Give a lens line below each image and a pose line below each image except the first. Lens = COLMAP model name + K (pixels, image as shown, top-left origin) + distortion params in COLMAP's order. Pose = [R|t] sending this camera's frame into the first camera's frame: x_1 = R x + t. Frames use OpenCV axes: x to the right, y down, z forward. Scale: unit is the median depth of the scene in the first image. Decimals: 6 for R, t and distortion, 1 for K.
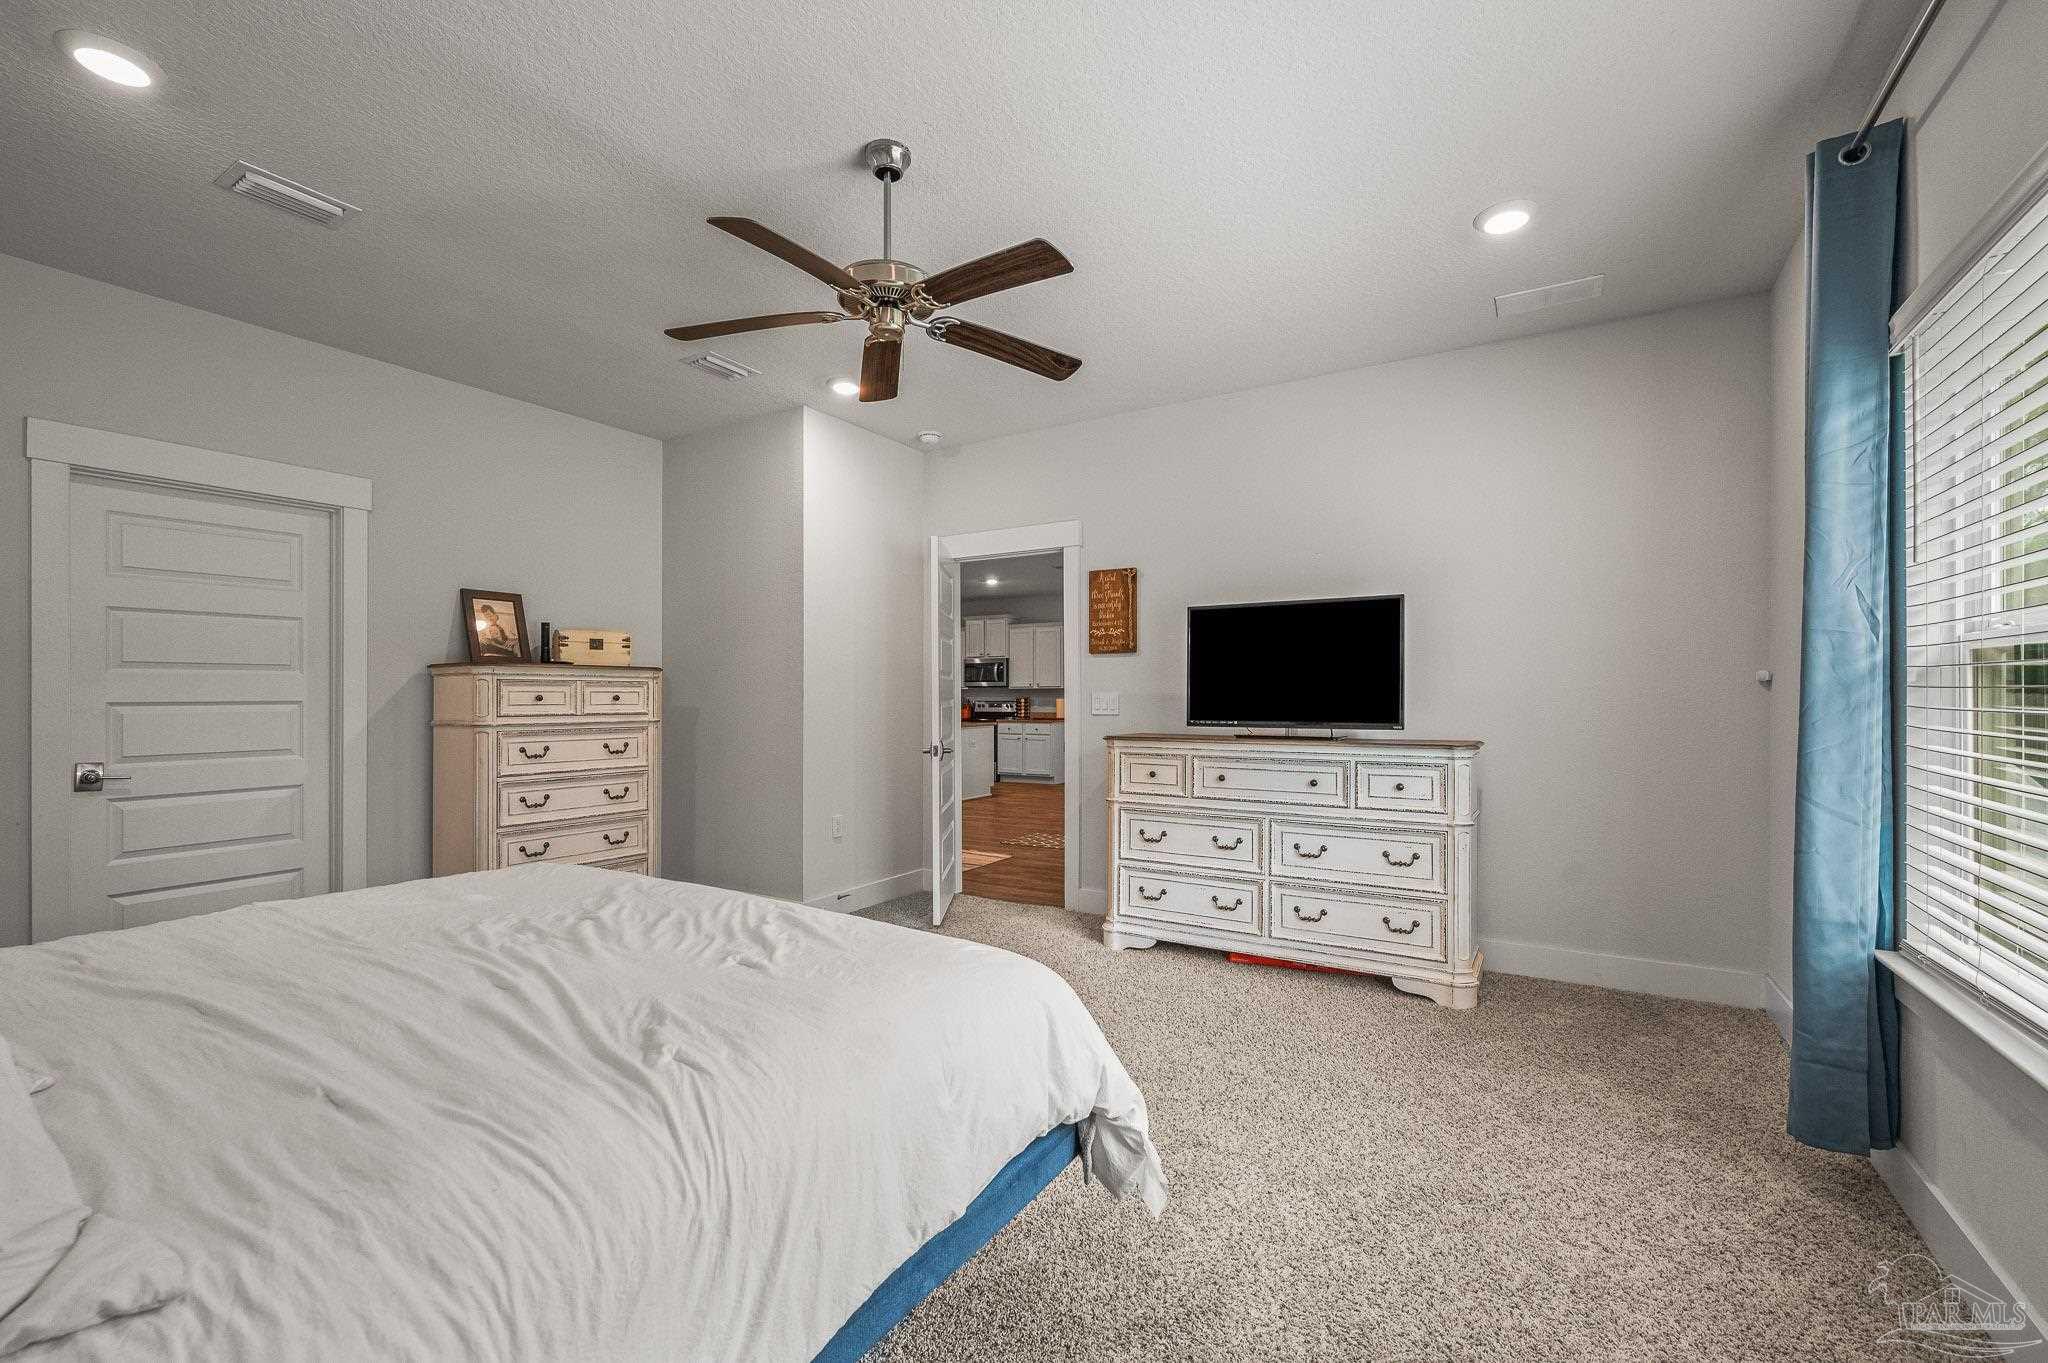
lens RADIAL K [[870.6, 0, 1020.3], [0, 870.6, 693.1], [0, 0, 1]] dist [-0.001285, -0.001078]
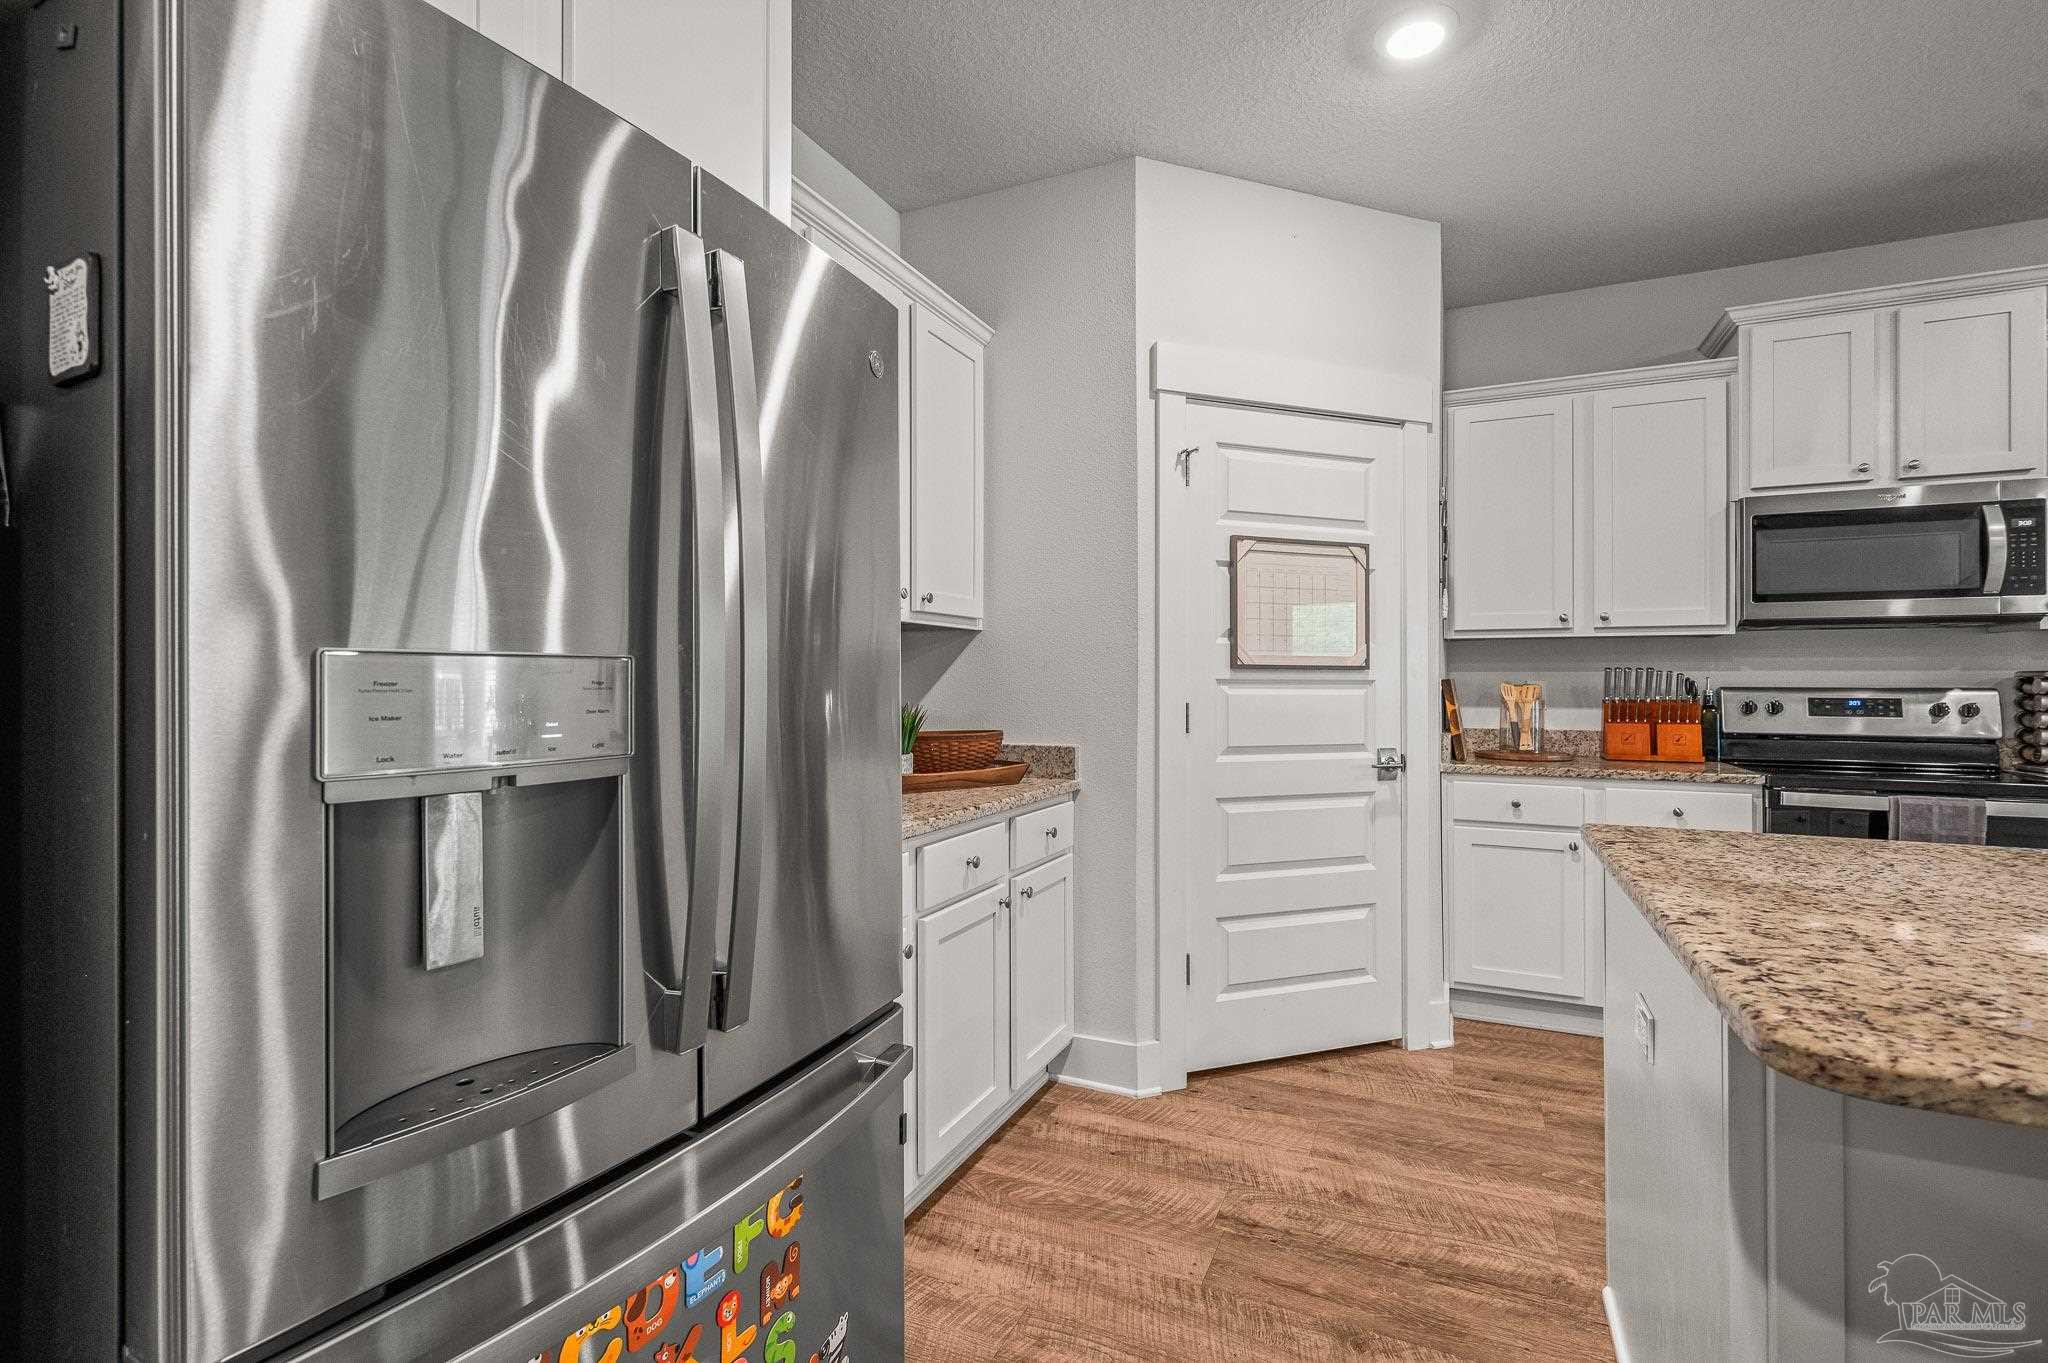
lens RADIAL K [[925.4, 0, 1028.1], [0, 925.4, 674.6], [0, 0, 1]] dist [0.000734, 0.000217]
pose [[0.991823, 0.008035, 0.127367, -0.281002], [-0.008105, 0.999967, 0.000033, 0.007736], [-0.127362, -0.001065, 0.991856, 0.811821]]
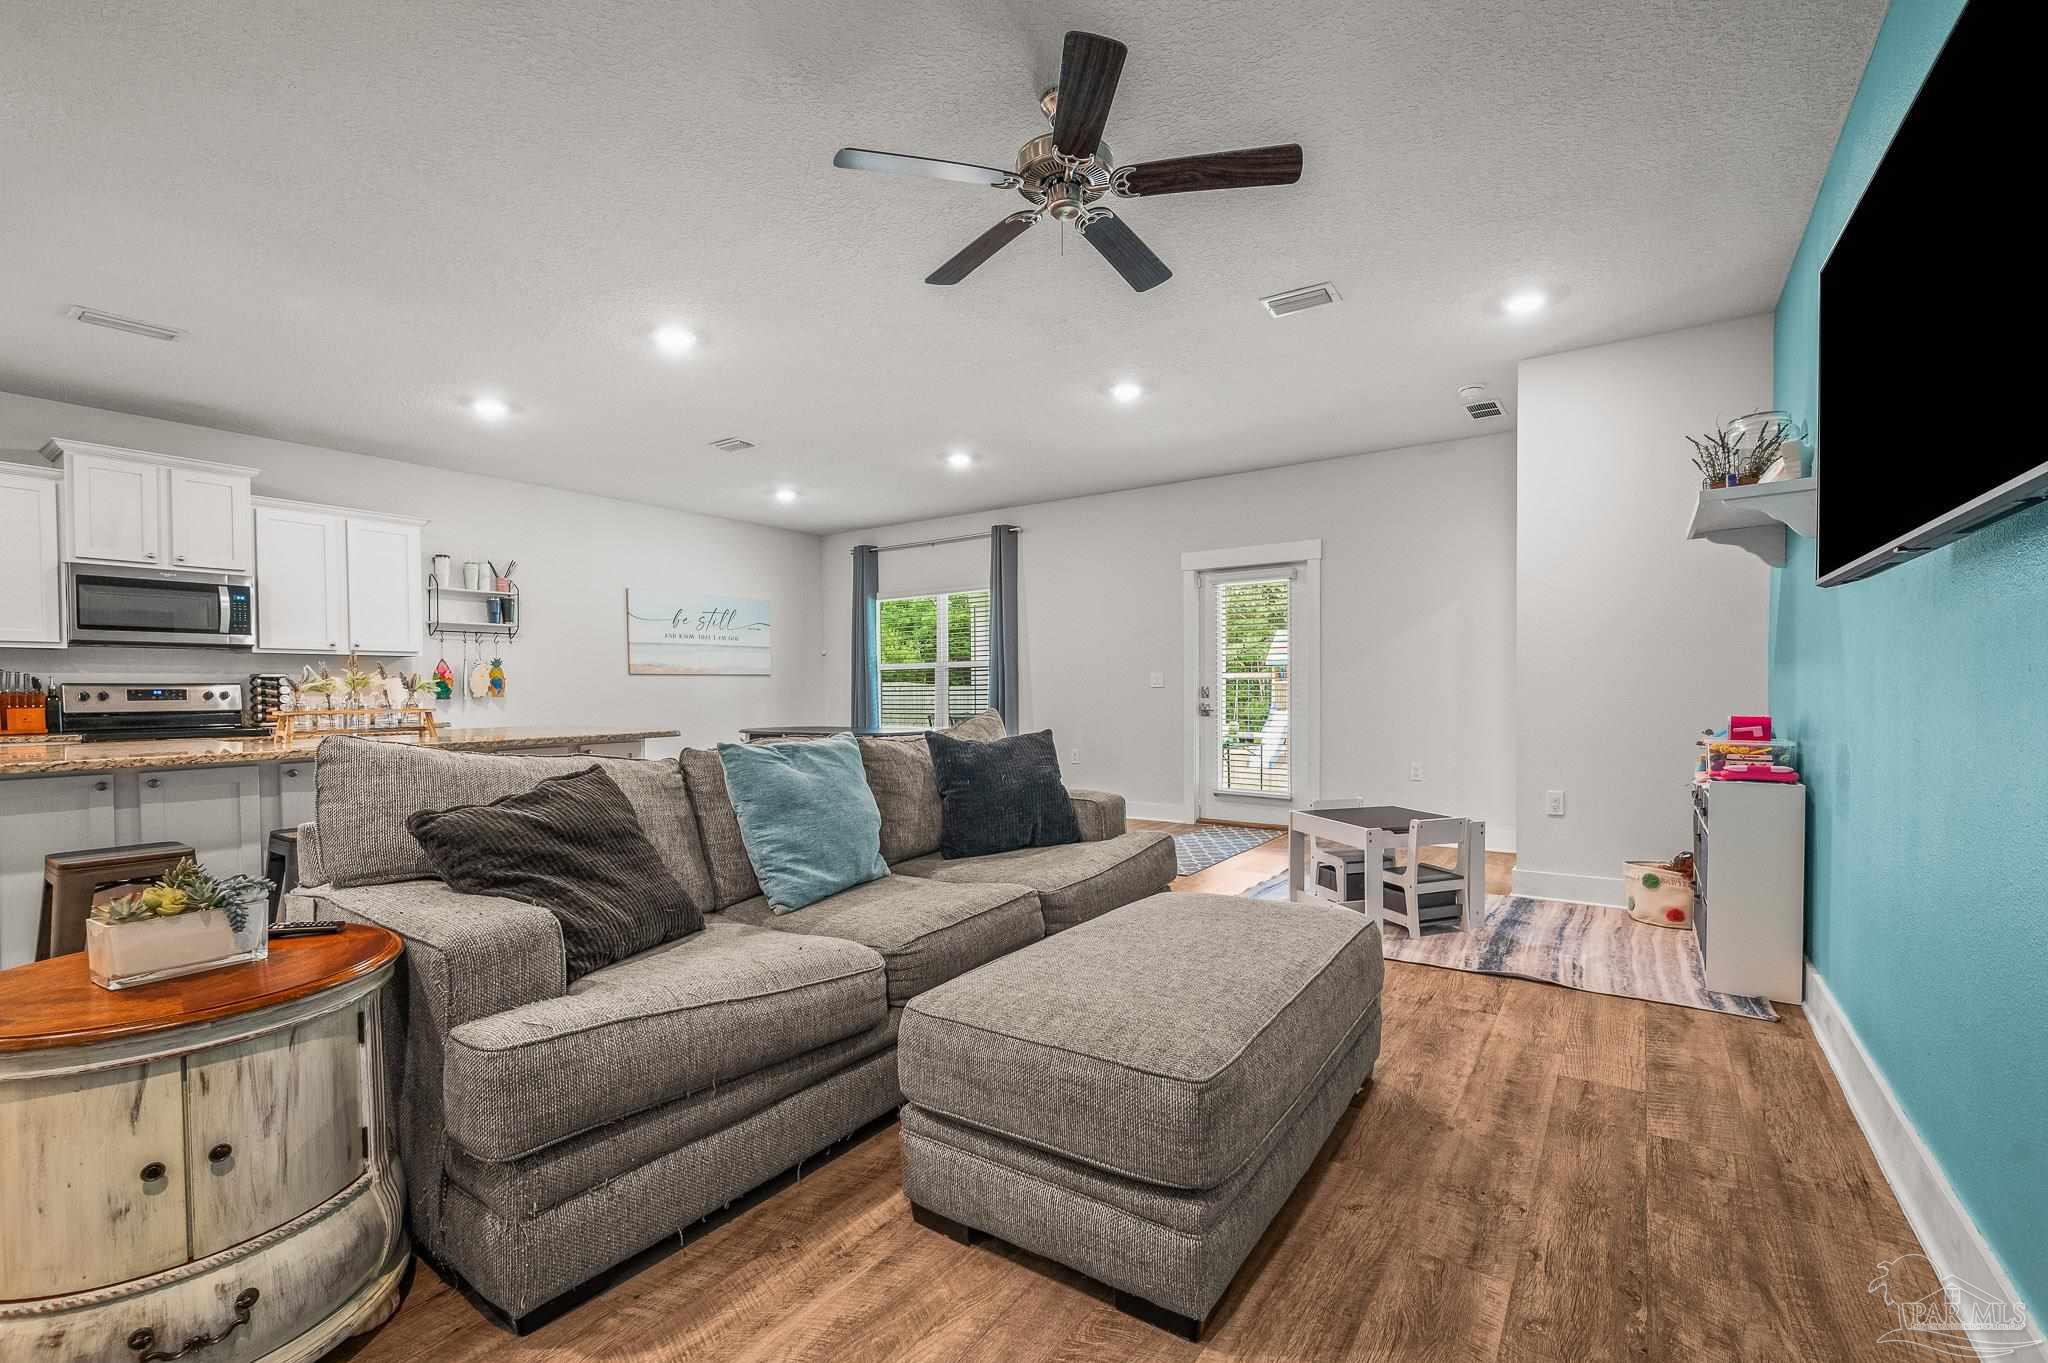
lens RADIAL K [[870.6, 0, 1037.3], [0, 870.6, 708.1], [0, 0, 1]] dist [-0.001285, -0.001078]
pose [[0.038822, -0.016698, 0.999107, -0.408518], [0.002122, 0.999859, 0.016628, 0.015093], [-0.999244, 0.001475, 0.038852, 0.614865]]
